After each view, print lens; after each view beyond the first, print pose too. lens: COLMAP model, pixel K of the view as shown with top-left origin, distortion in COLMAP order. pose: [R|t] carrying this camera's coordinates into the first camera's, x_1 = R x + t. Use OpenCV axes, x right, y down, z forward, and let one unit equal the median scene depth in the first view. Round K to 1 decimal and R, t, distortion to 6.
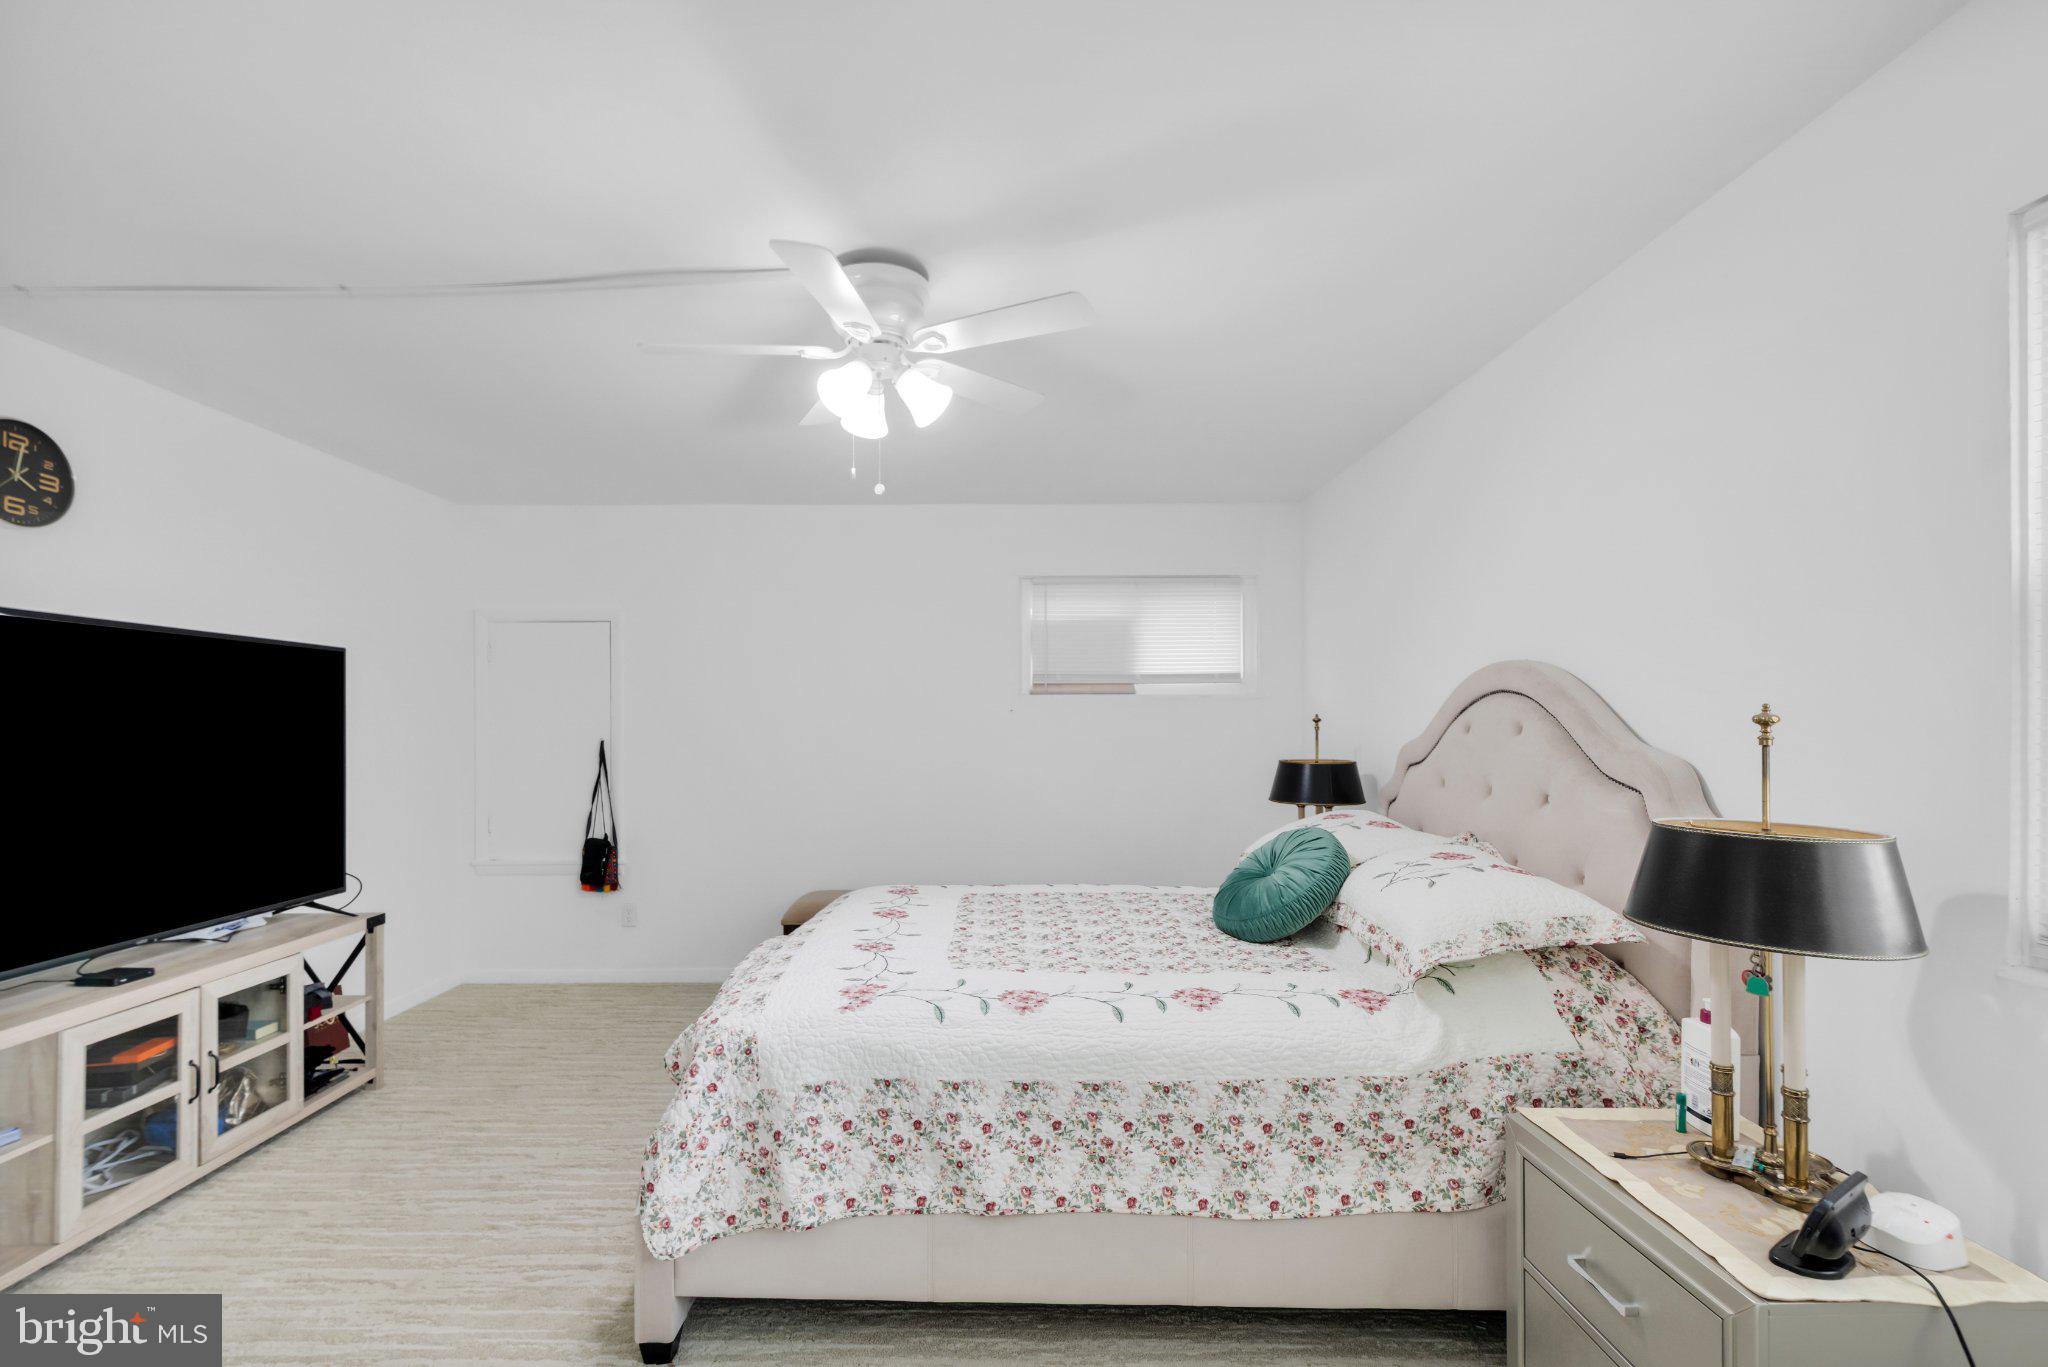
lens RADIAL K [[919.2, 0, 1019.7], [0, 919.2, 694.1], [0, 0, 1]] dist [-0.002709, -0.000332]
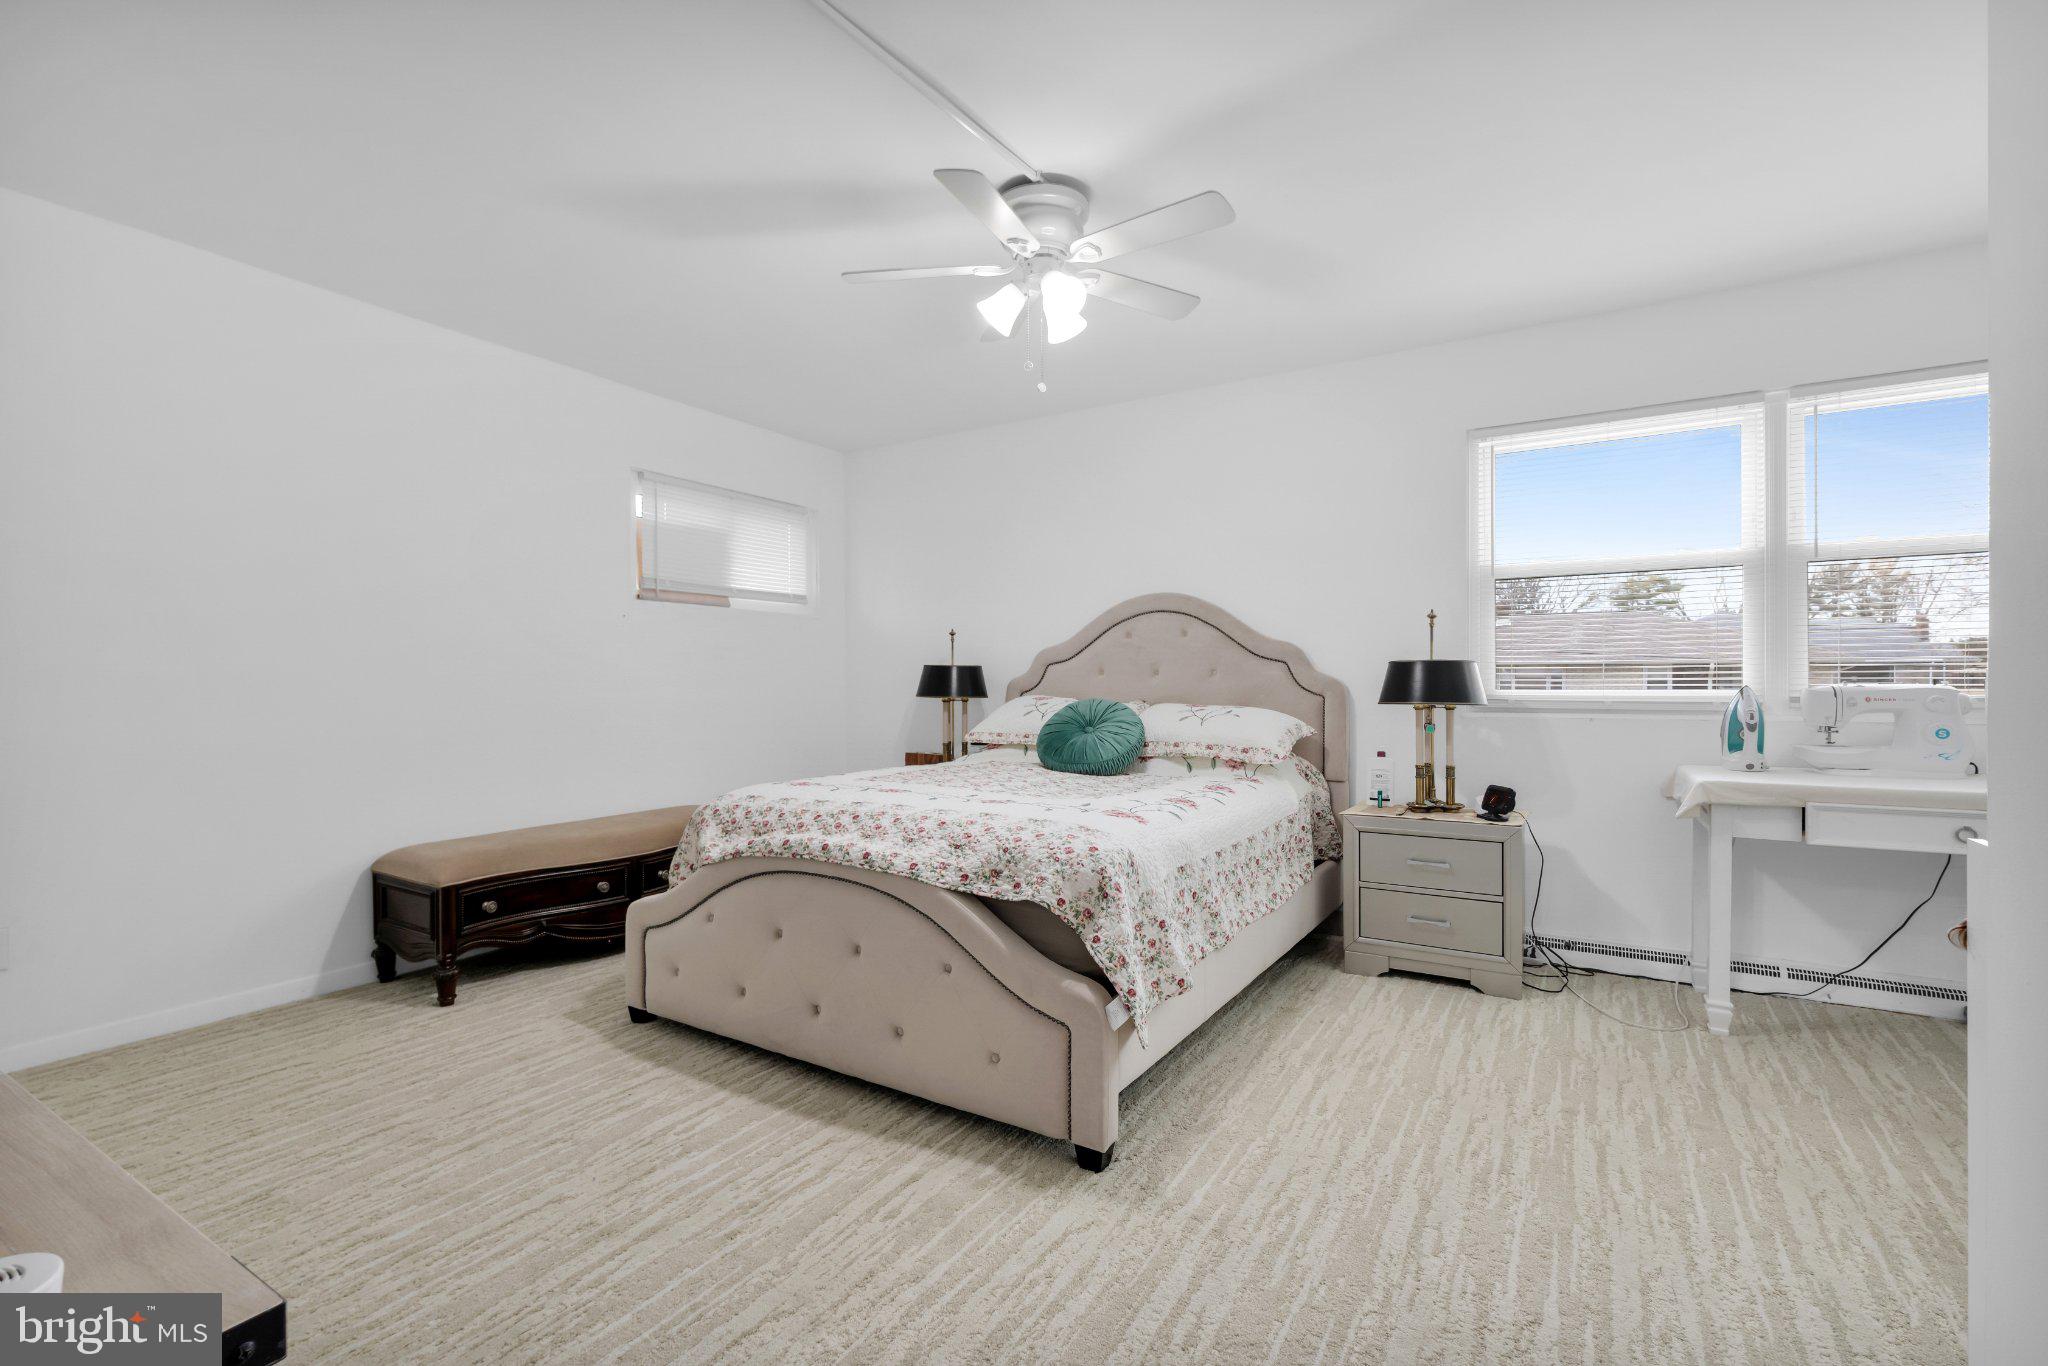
lens RADIAL K [[900.7, 0, 999.6], [0, 900.7, 663.3], [0, 0, 1]] dist [-0.001333, -0.000614]
pose [[0.534045, 0.019321, 0.845235, -0.701830], [-0.024053, 0.999681, -0.007654, 0.078943], [-0.845114, -0.016243, 0.534340, 0.284446]]
